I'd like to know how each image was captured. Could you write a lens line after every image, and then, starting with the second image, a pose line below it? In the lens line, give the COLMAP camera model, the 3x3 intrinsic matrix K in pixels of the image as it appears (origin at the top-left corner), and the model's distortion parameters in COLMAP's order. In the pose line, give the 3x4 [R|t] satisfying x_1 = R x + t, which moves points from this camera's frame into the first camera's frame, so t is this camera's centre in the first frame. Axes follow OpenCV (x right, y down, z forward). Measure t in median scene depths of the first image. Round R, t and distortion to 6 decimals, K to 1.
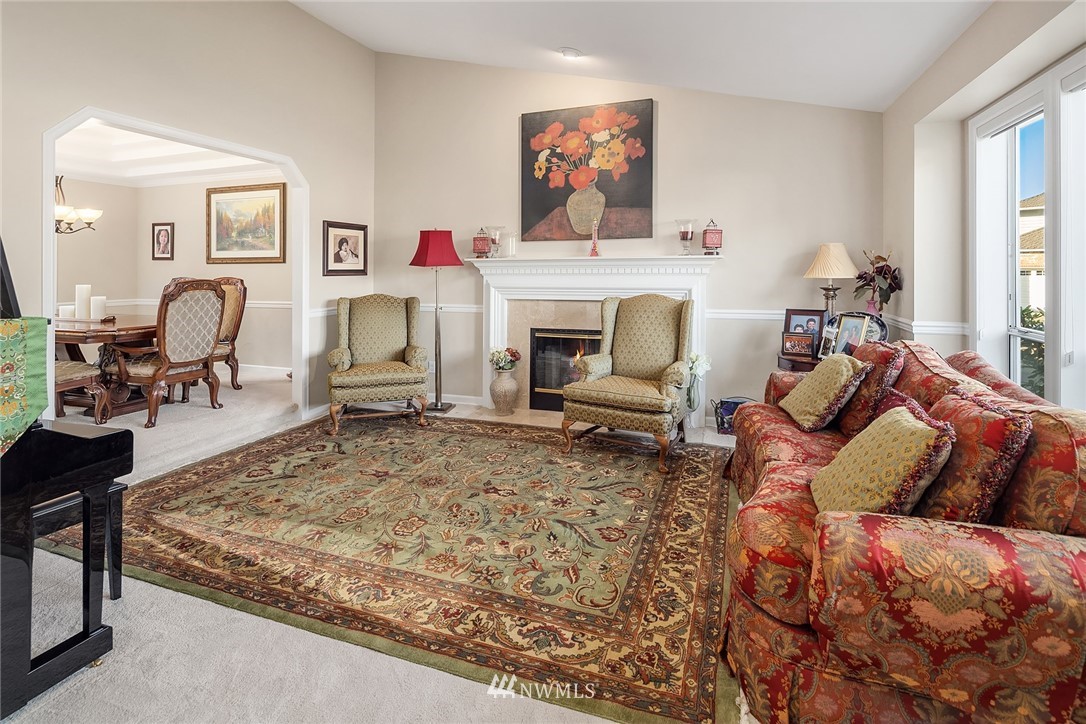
lens RADIAL K [[542.4, 0, 550.6], [0, 542.4, 264.6], [0, 0, 1]] dist [0.001488, 0.000076]
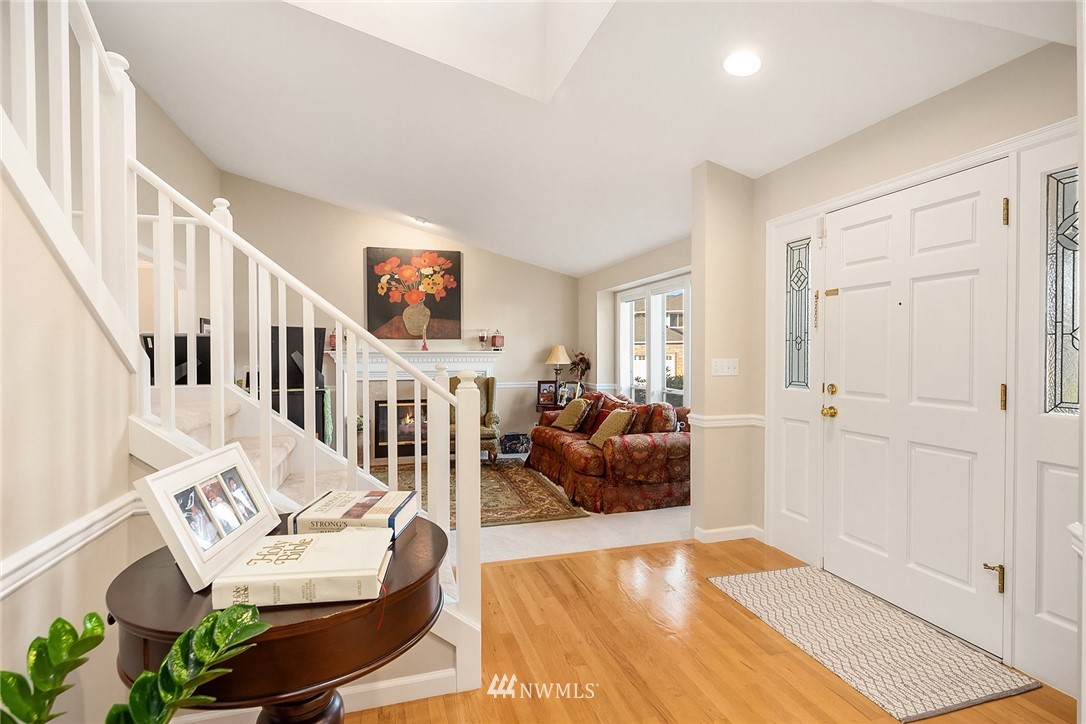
lens RADIAL K [[529.5, 0, 543.0], [0, 529.5, 362.0], [0, 0, 1]] dist [0.000579, -0.000173]
pose [[0.801596, -0.003953, 0.597853, -0.531691], [-0.007763, 0.999825, 0.017020, -0.010358], [-0.597816, -0.018284, 0.801425, -0.380354]]
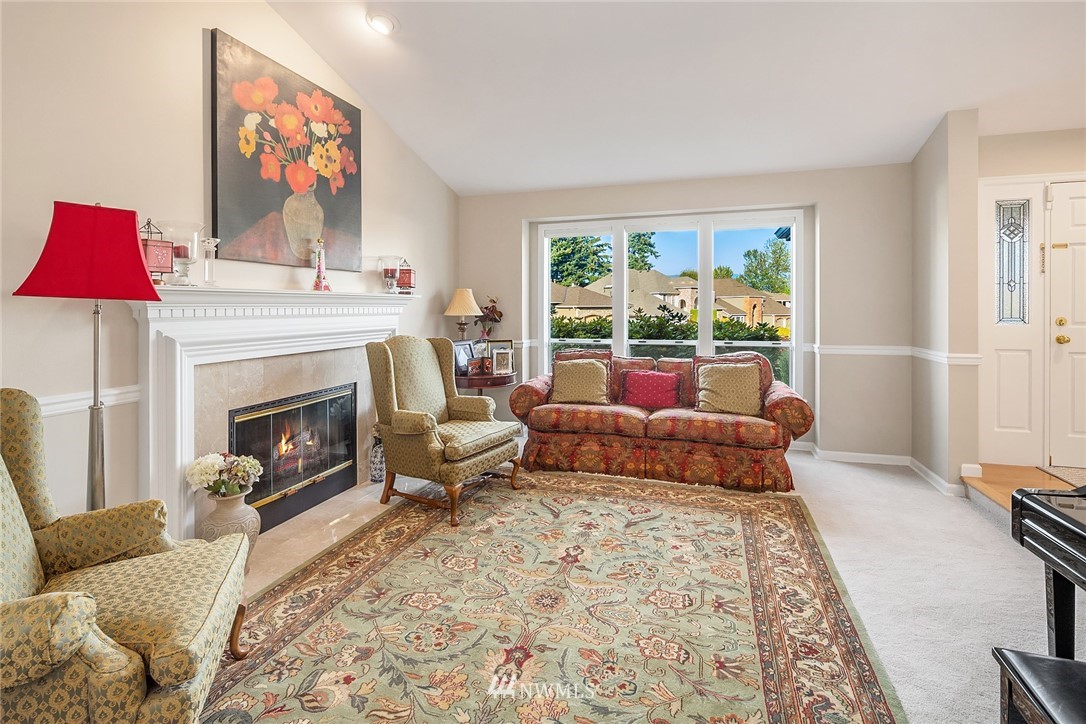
lens RADIAL K [[528.2, 0, 541.1], [0, 528.2, 311.9], [0, 0, 1]] dist [0.000689, 0.000135]
pose [[-0.044682, -0.001078, 0.999001, -0.641797], [0.001131, 0.999999, 0.001129, 0.012757], [-0.999001, 0.001180, -0.044681, 0.728960]]
